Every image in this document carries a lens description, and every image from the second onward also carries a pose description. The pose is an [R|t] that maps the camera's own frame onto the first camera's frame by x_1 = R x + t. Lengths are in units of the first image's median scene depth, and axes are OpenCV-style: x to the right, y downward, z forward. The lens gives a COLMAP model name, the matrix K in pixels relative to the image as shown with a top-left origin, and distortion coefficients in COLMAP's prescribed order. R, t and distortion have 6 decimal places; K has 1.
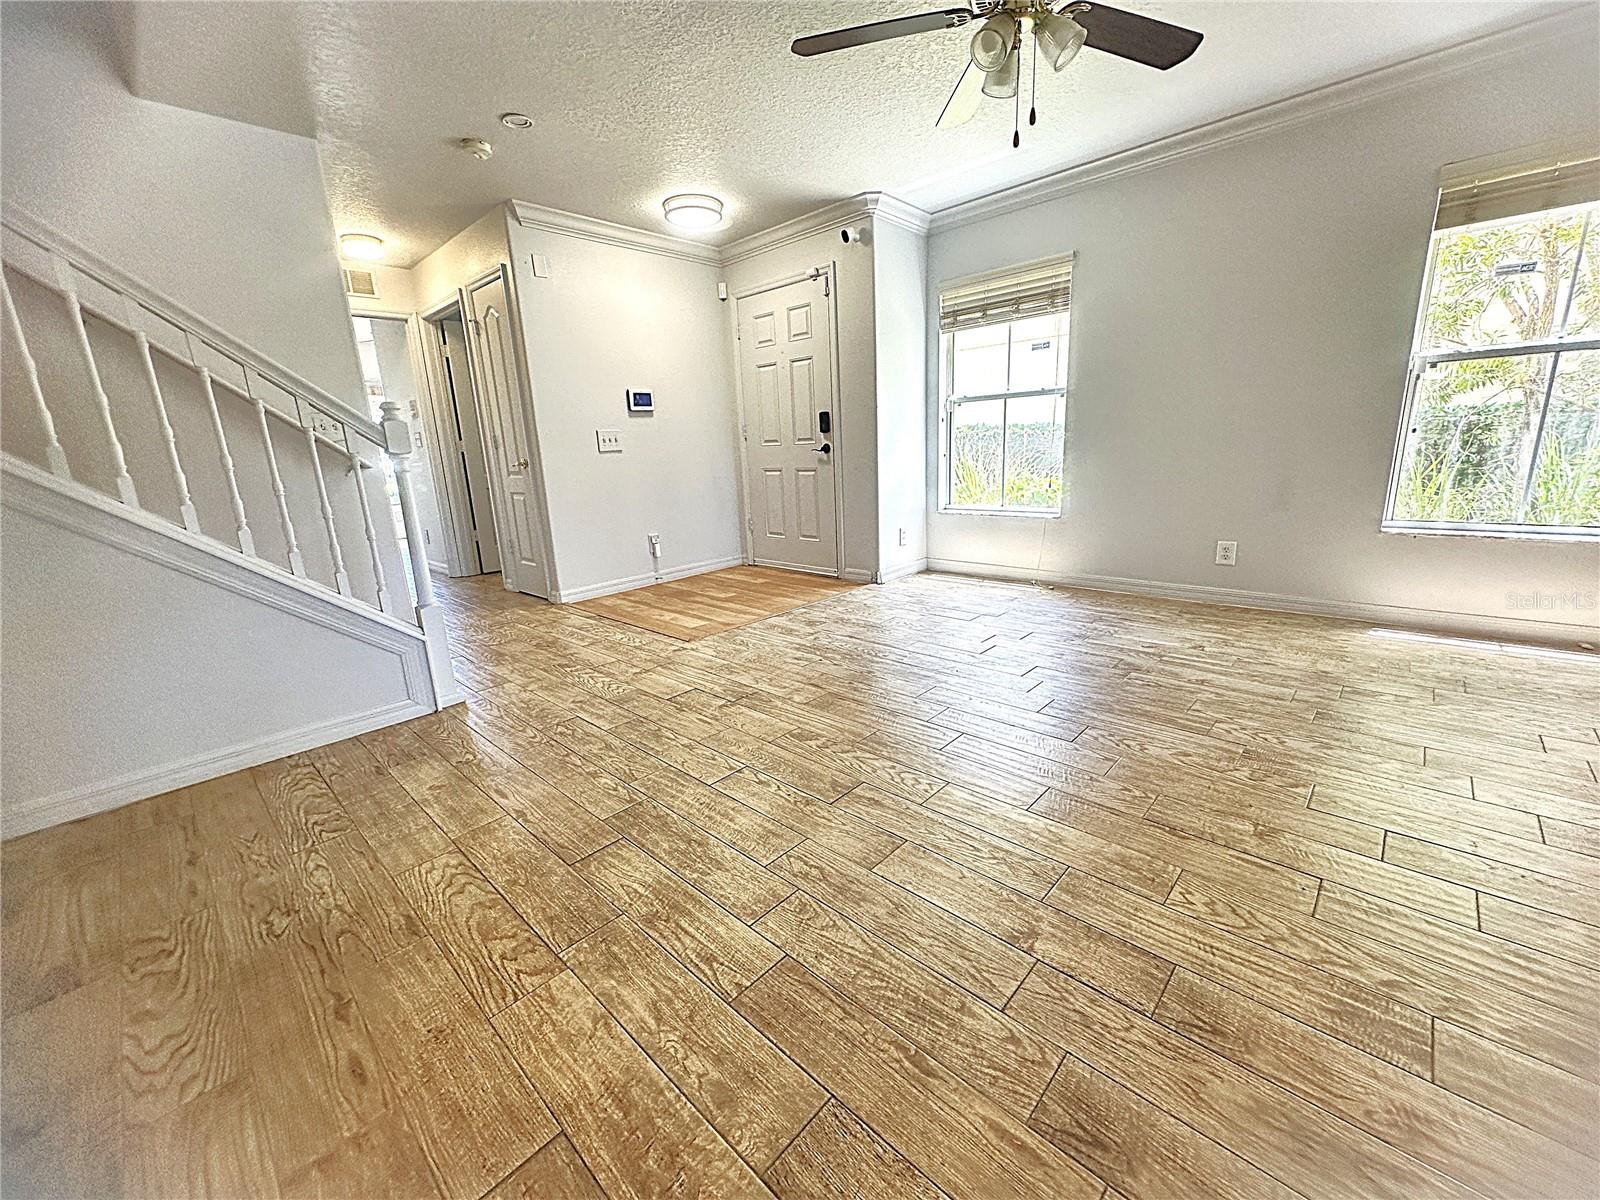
lens RADIAL K [[640.6, 0, 800.0], [0, 640.6, 600.0], [0, 0, 1]] dist [-0.001482, -0.000114]
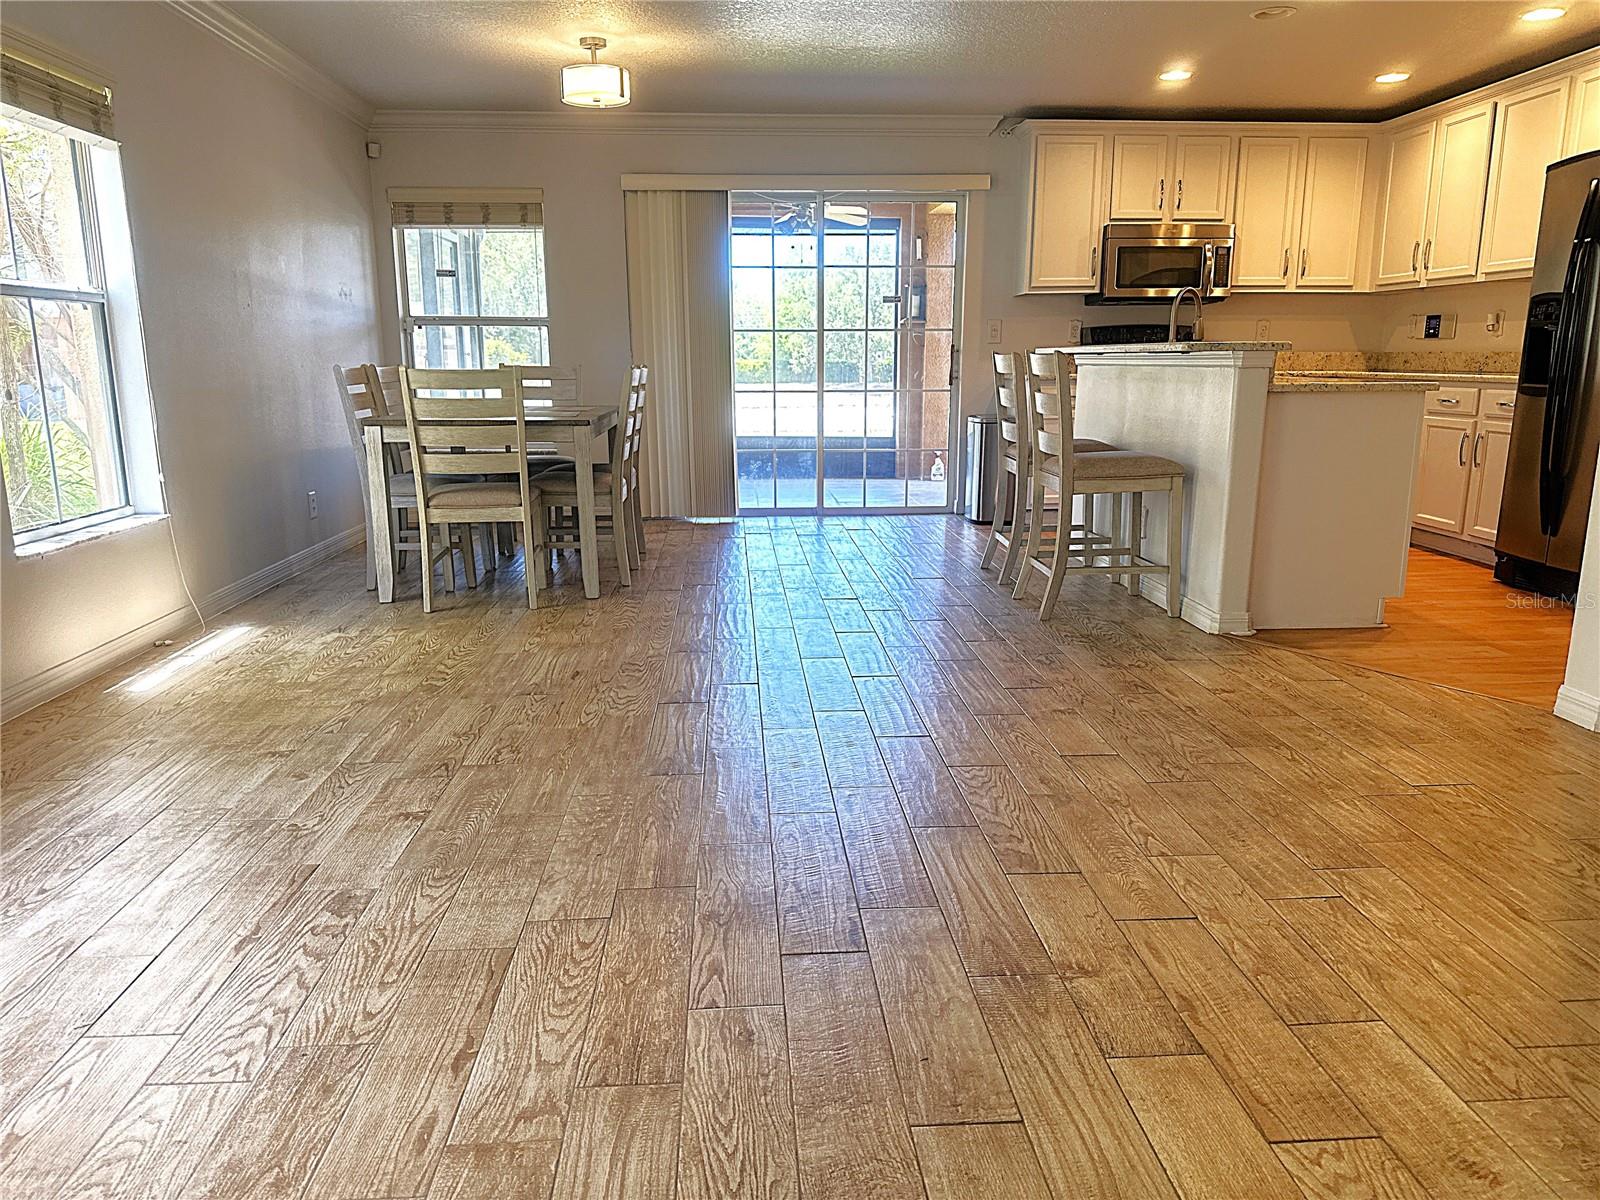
lens RADIAL K [[1134.3, 0, 805.0], [0, 1134.3, 619.0], [0, 0, 1]] dist [0.060285, -0.084021]
pose [[-0.737926, -0.101655, 0.667181, -0.422392], [0.200023, 0.911229, 0.360073, -0.328305], [-0.644558, 0.399159, -0.652086, 1.381757]]
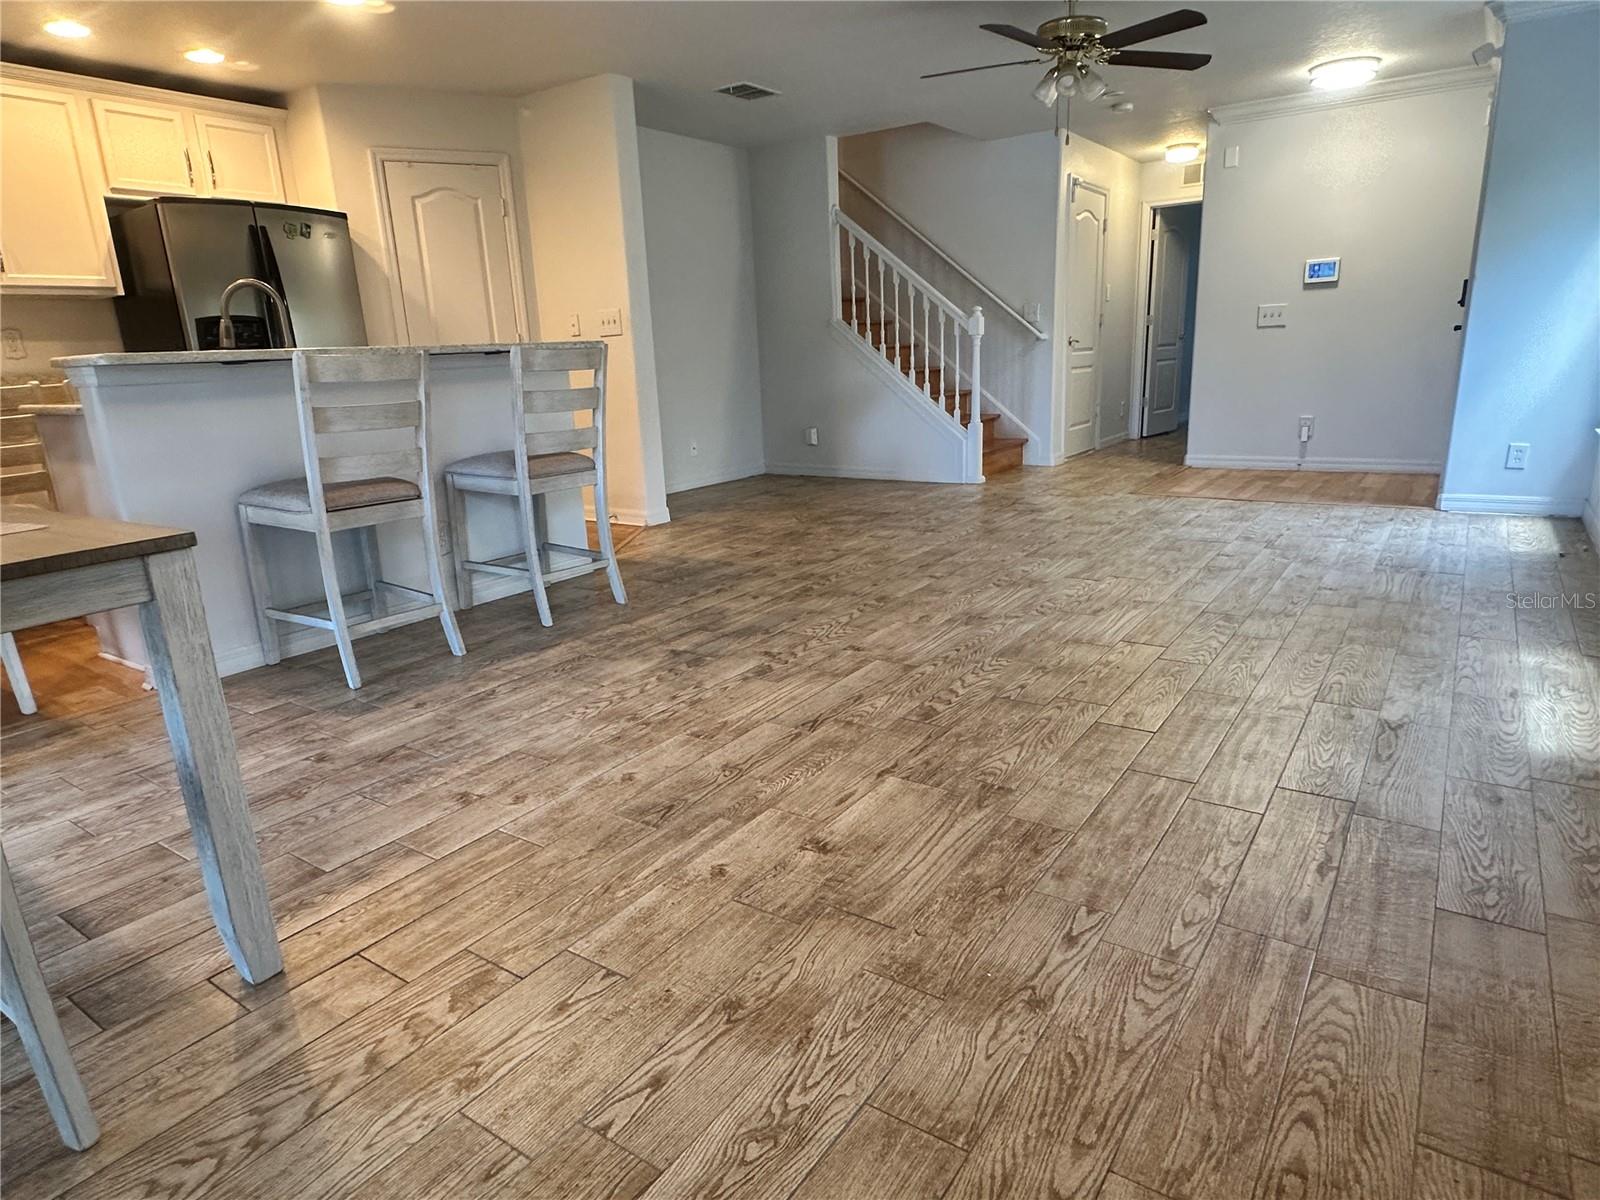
lens RADIAL K [[944.5, 0, 800.0], [0, 944.5, 600.0], [0, 0, 1]] dist [-0.002459, -0.000143]
pose [[0.164499, 0.297256, -0.940520, 1.785507], [-0.205065, 0.942983, 0.262168, -0.103571], [0.964826, 0.149741, 0.216076, 0.047637]]
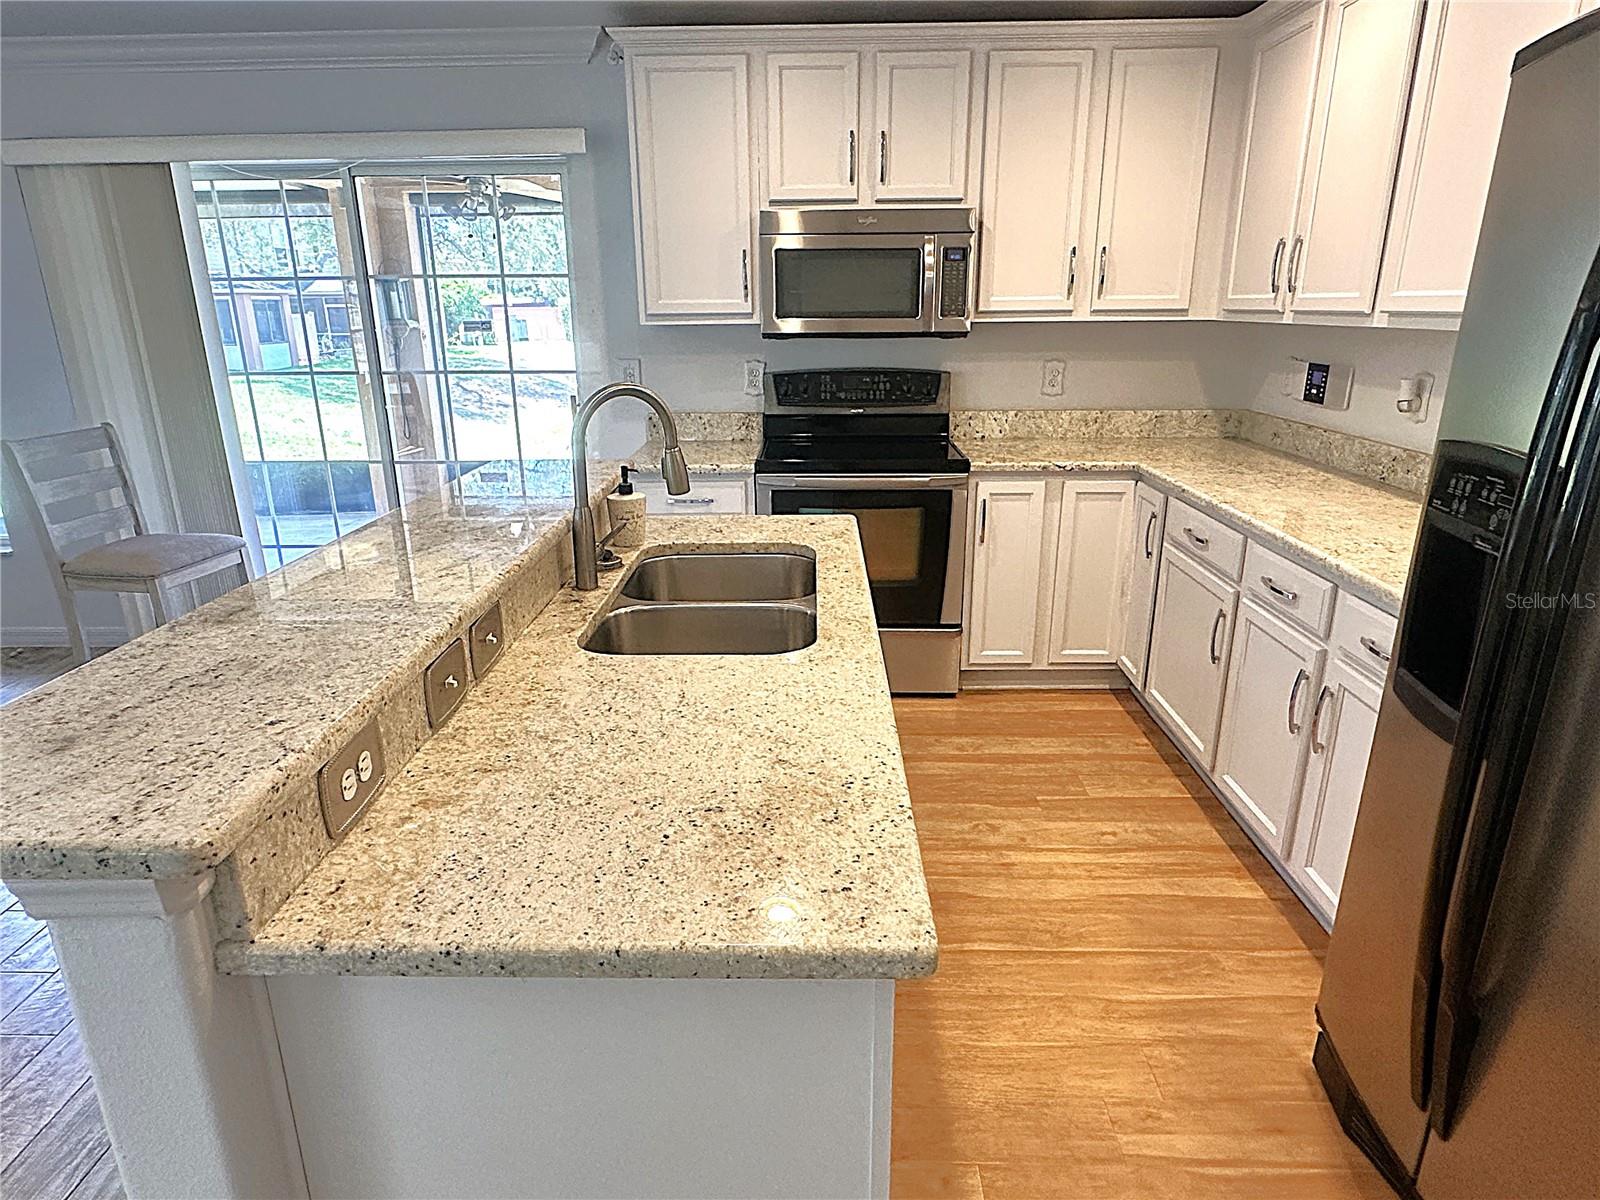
lens RADIAL K [[951.8, 0, 802.5], [0, 951.8, 620.4], [0, 0, 1]] dist [0.004599, 0.000229]
pose [[-0.679980, -0.180495, 0.710668, -0.178517], [0.218265, 0.875464, 0.431189, -0.142579], [-0.699991, 0.448314, -0.555902, -0.082558]]
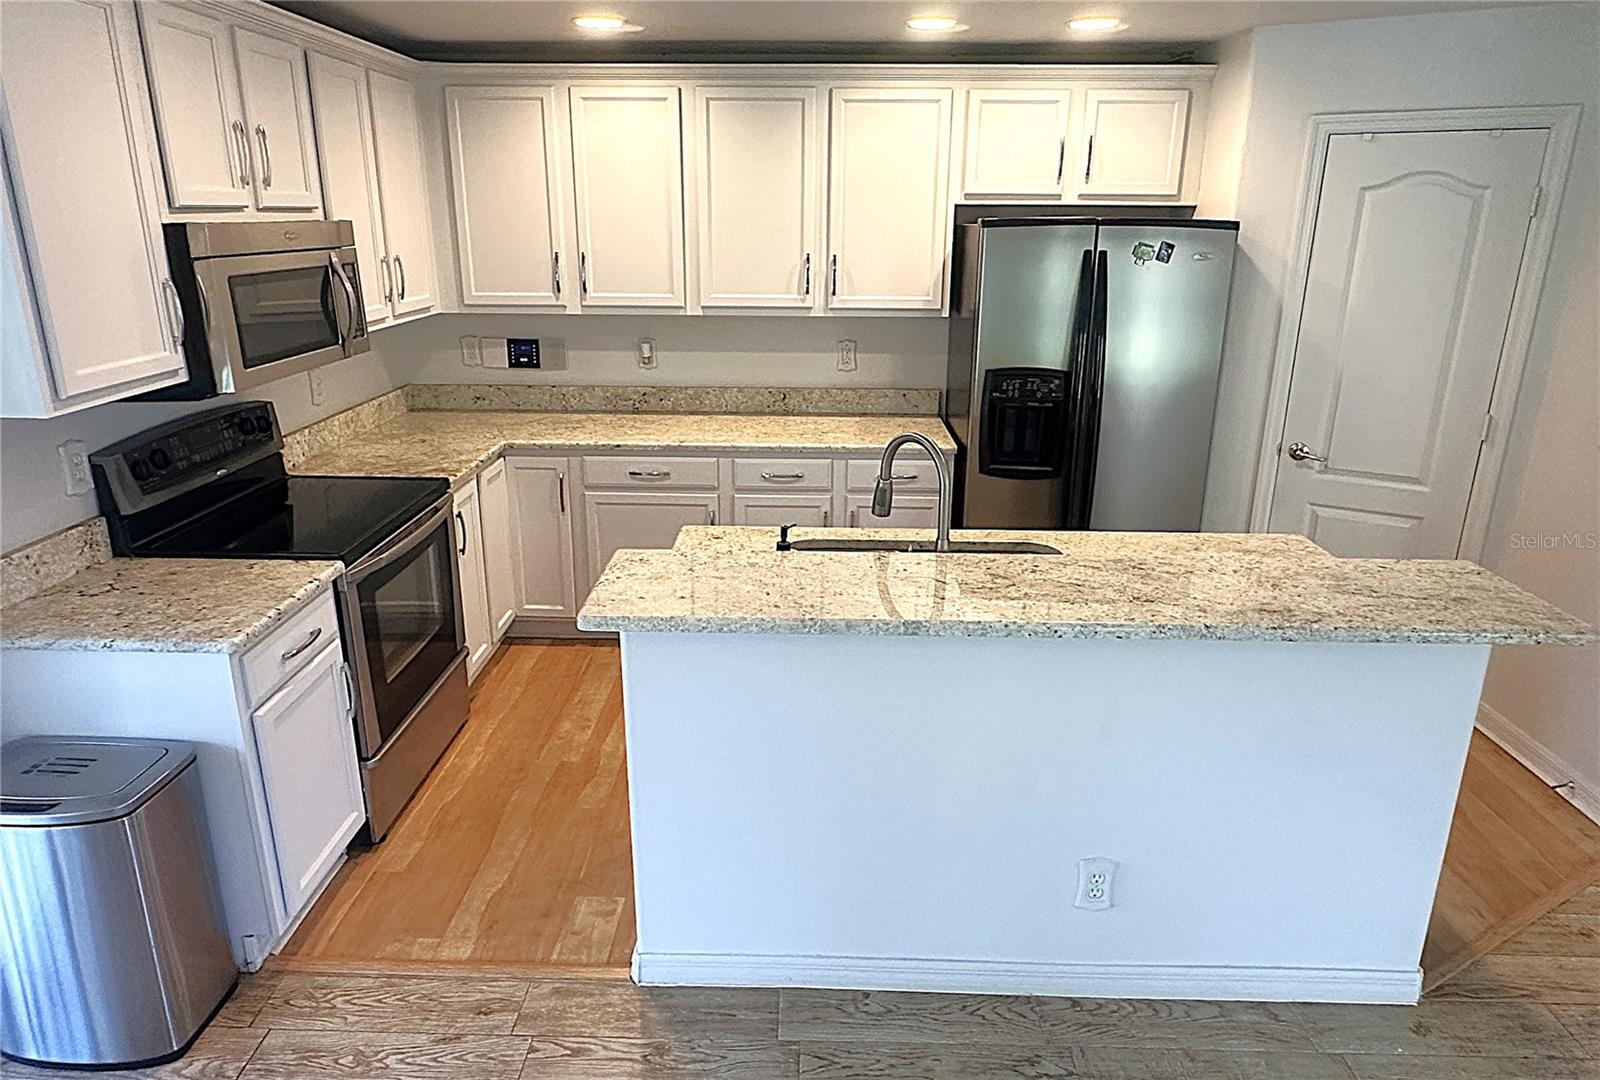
lens RADIAL K [[944.4, 0, 793.2], [0, 944.4, 483.4], [0, 0, 1]] dist [0.003485, 0.001075]
pose [[-0.736867, 0.229101, -0.636034, 0.991834], [-0.135788, 0.871496, 0.471229, -0.348690], [0.662260, 0.433599, -0.611068, -0.005178]]
